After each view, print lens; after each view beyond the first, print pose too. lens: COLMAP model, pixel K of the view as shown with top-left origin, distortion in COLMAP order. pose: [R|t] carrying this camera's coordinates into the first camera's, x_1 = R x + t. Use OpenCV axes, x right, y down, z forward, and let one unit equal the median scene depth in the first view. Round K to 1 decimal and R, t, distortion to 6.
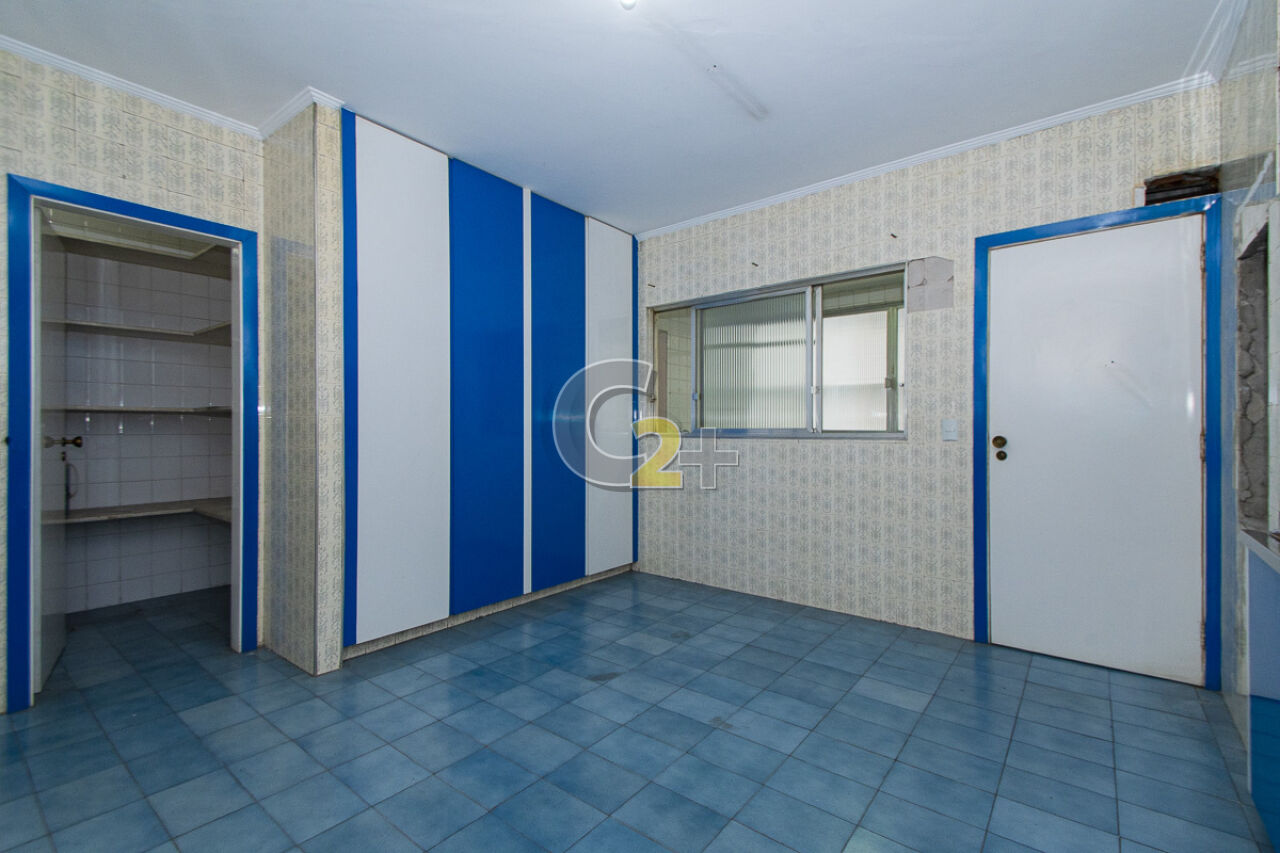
lens RADIAL K [[564.5, 0, 668.0], [0, 564.5, 428.9], [0, 0, 1]] dist [0.021931, -0.002816]
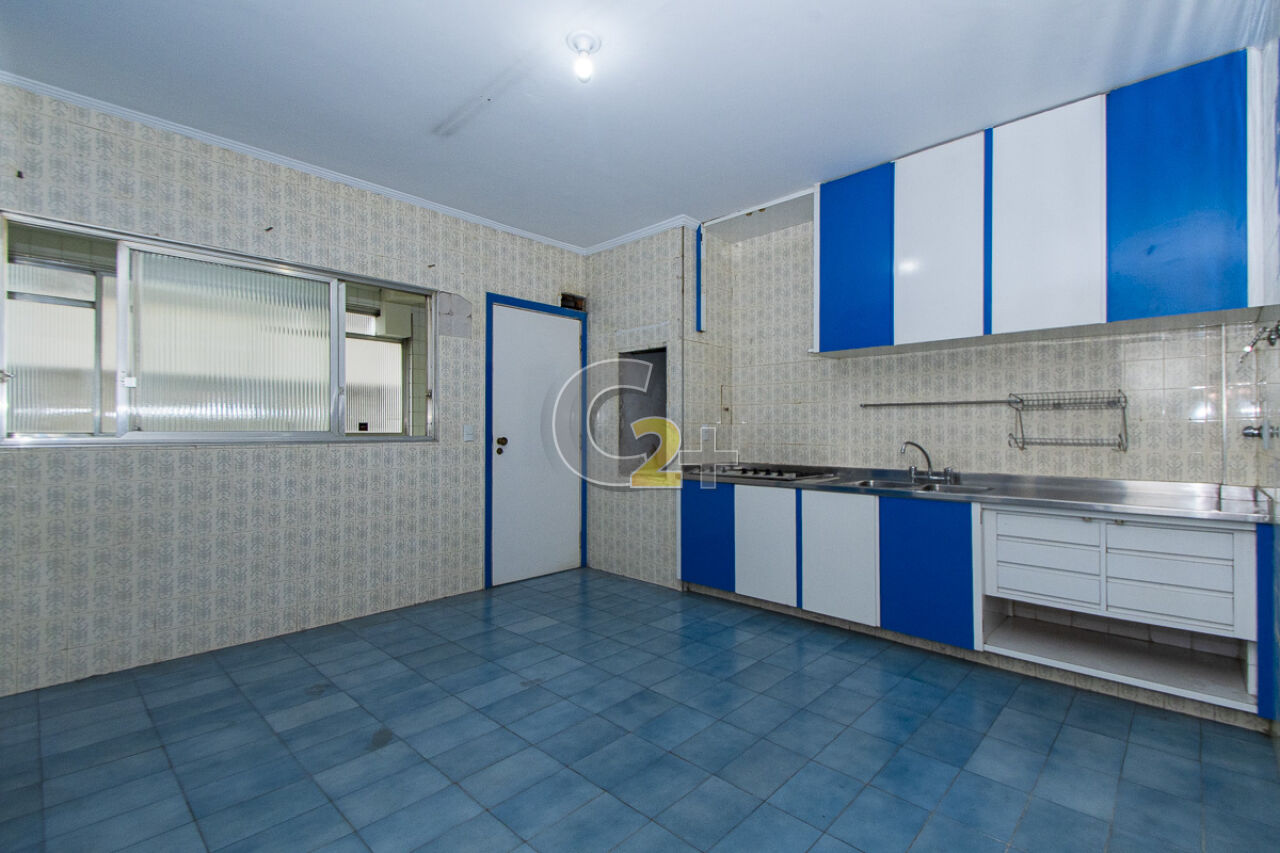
lens RADIAL K [[564.5, 0, 679.7], [0, 564.5, 425.3], [0, 0, 1]] dist [0.021931, -0.002816]
pose [[0.069830, 0.012966, 0.997475, -0.792608], [-0.001840, 0.999916, -0.012869, -0.000236], [-0.997557, -0.000937, 0.069848, 0.454998]]
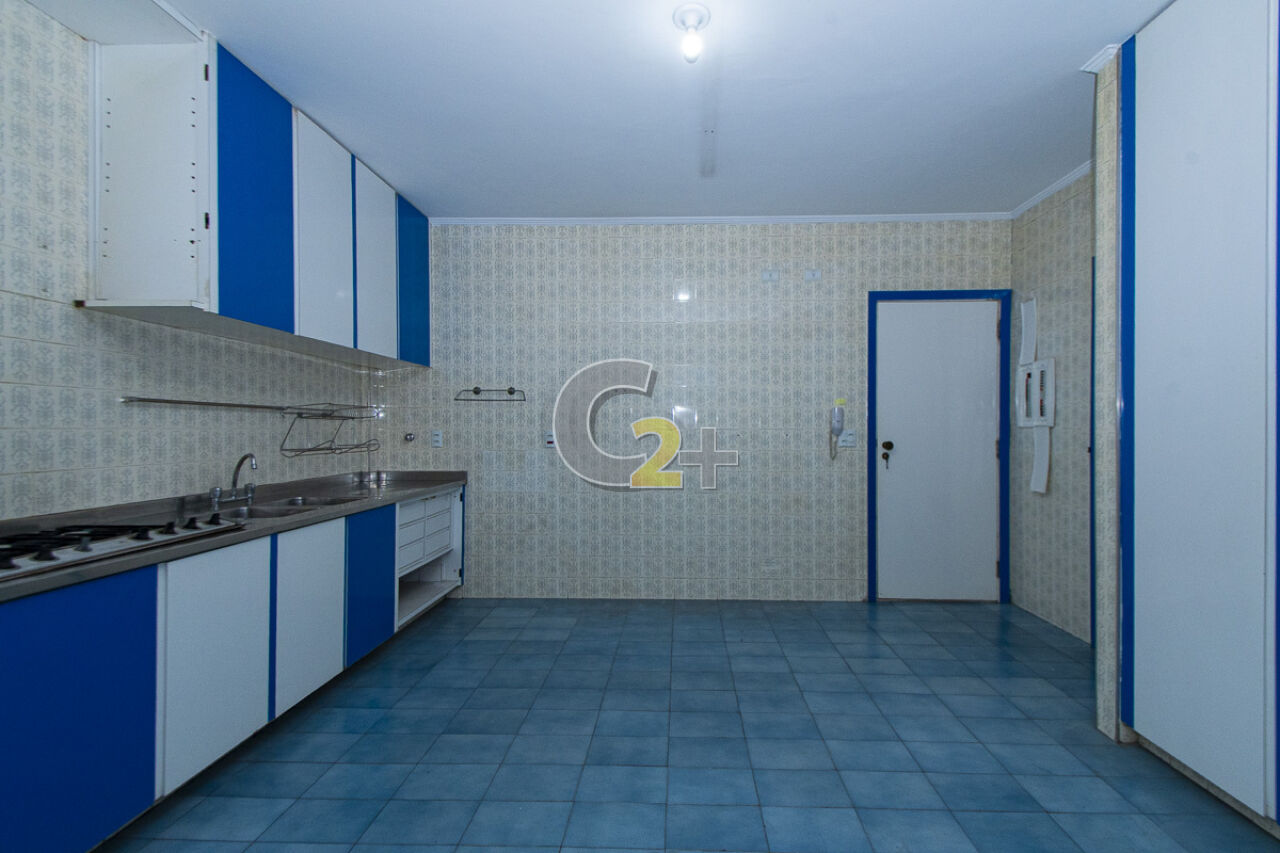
lens RADIAL K [[564.5, 0, 652.4], [0, 564.5, 431.6], [0, 0, 1]] dist [0.021931, -0.002816]
pose [[-0.825692, 0.002628, -0.564116, 0.382577], [0.000452, 0.999992, 0.003996, -0.021141], [0.564122, 0.003045, -0.825686, 1.178905]]
